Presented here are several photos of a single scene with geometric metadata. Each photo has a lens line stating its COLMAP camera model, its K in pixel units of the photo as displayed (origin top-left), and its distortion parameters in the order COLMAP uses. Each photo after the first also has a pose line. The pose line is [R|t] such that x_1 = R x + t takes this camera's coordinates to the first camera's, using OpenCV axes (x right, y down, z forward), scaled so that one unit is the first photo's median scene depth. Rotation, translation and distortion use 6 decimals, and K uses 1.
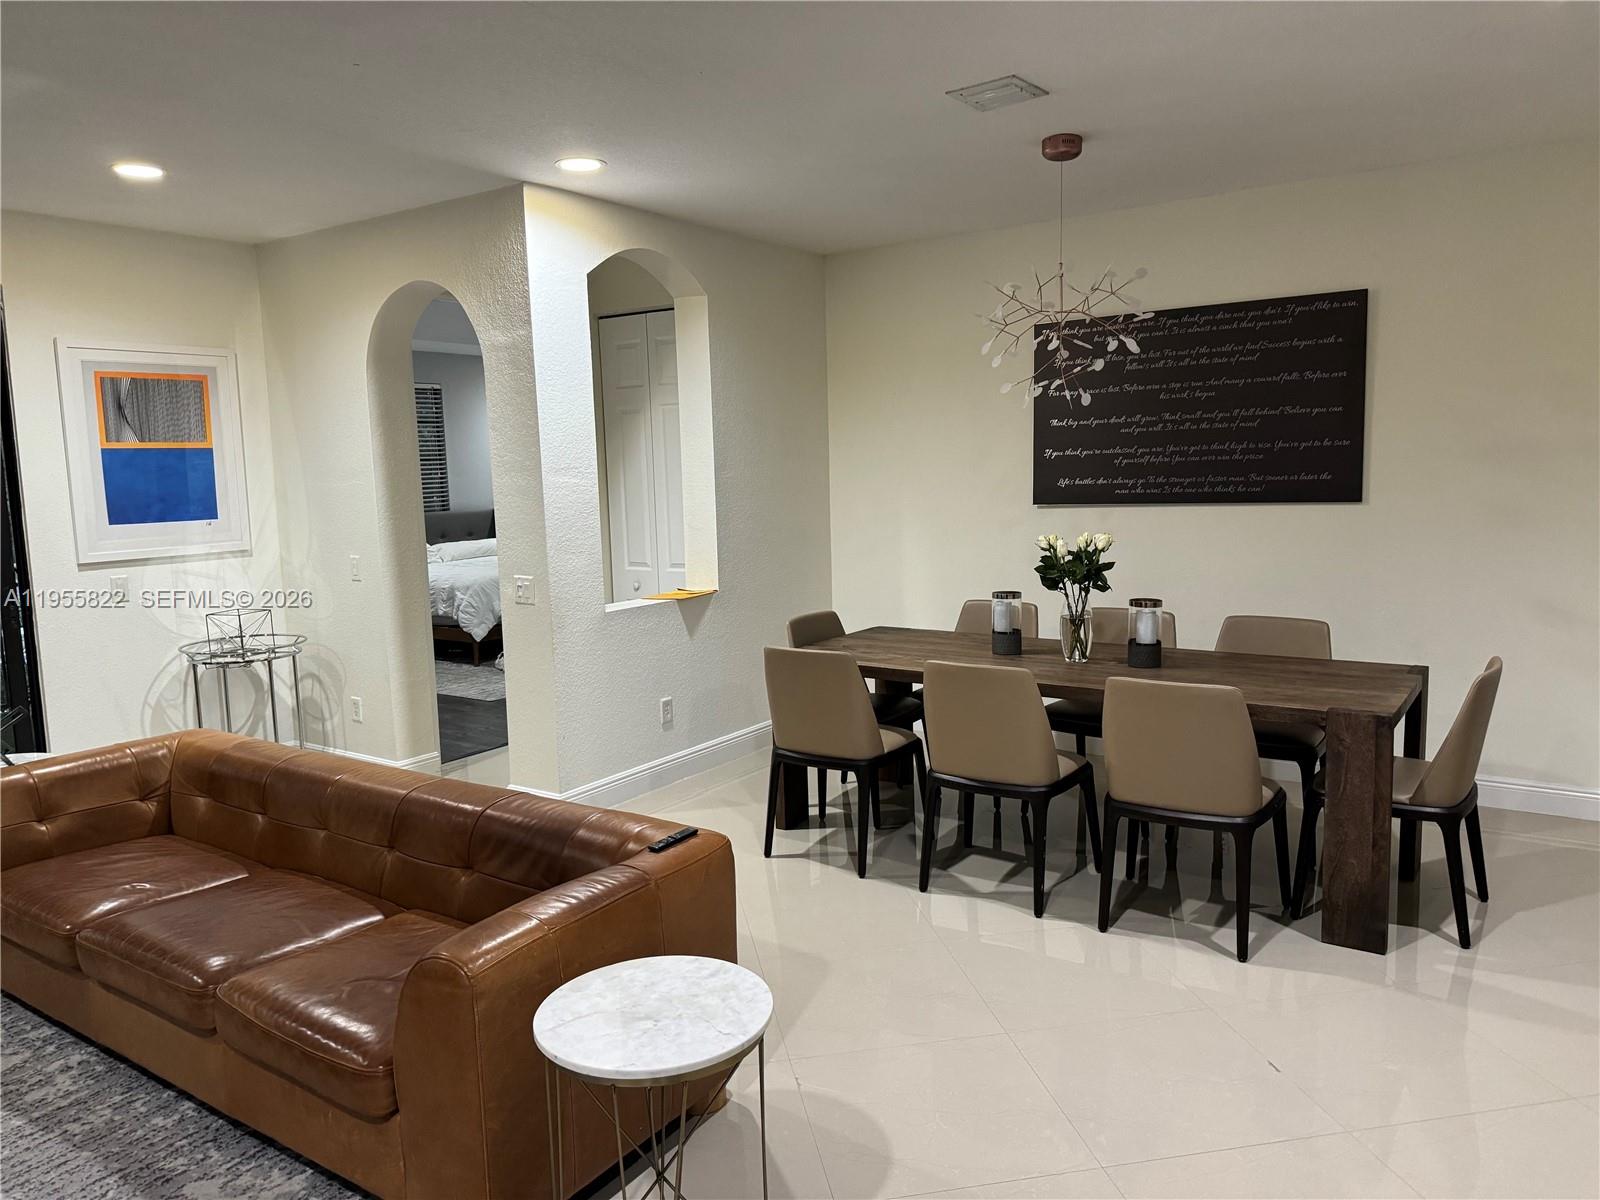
lens RADIAL K [[1128.5, 0, 794.4], [0, 1128.5, 603.9], [0, 0, 1]] dist [0.151641, -0.218171]
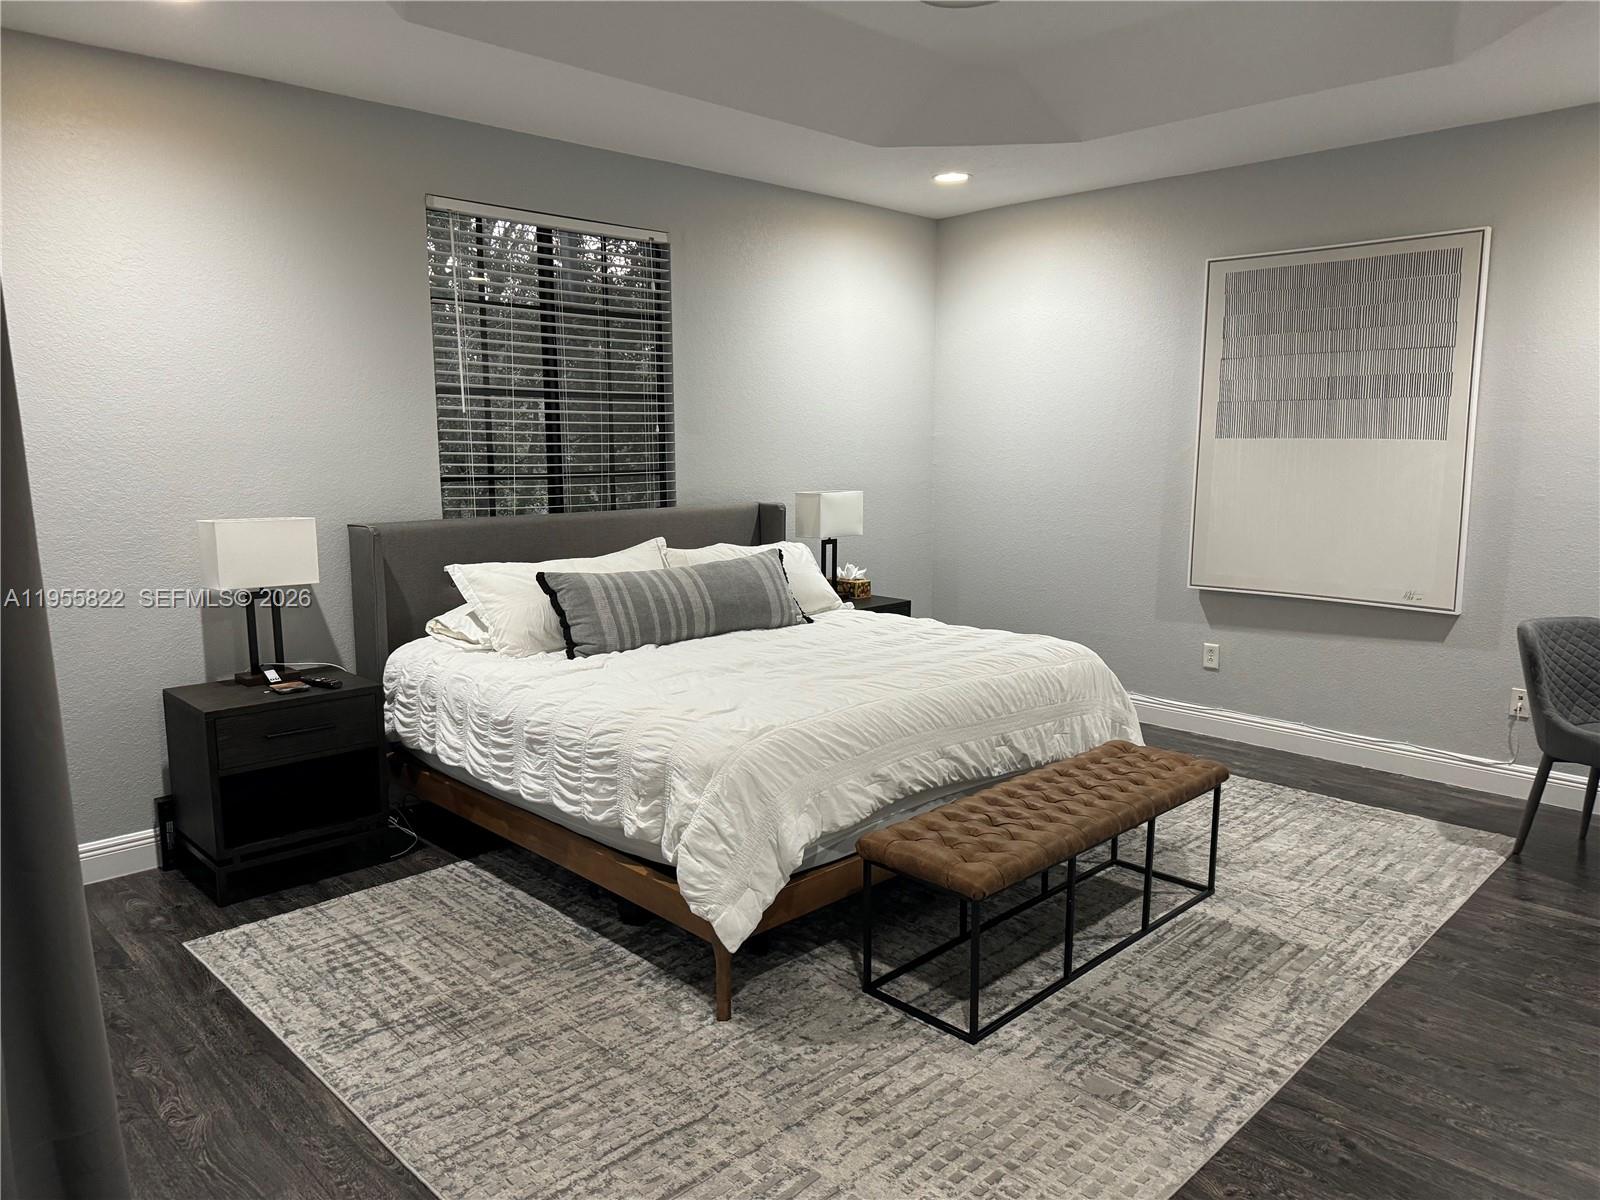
lens RADIAL K [[1128.5, 0, 794.4], [0, 1128.5, 603.9], [0, 0, 1]] dist [0.151641, -0.218171]
pose [[0.980840, 0.052725, -0.187547, -0.203318], [-0.048417, 0.998449, 0.027484, -0.071858], [0.188705, -0.017877, 0.981871, 0.685503]]
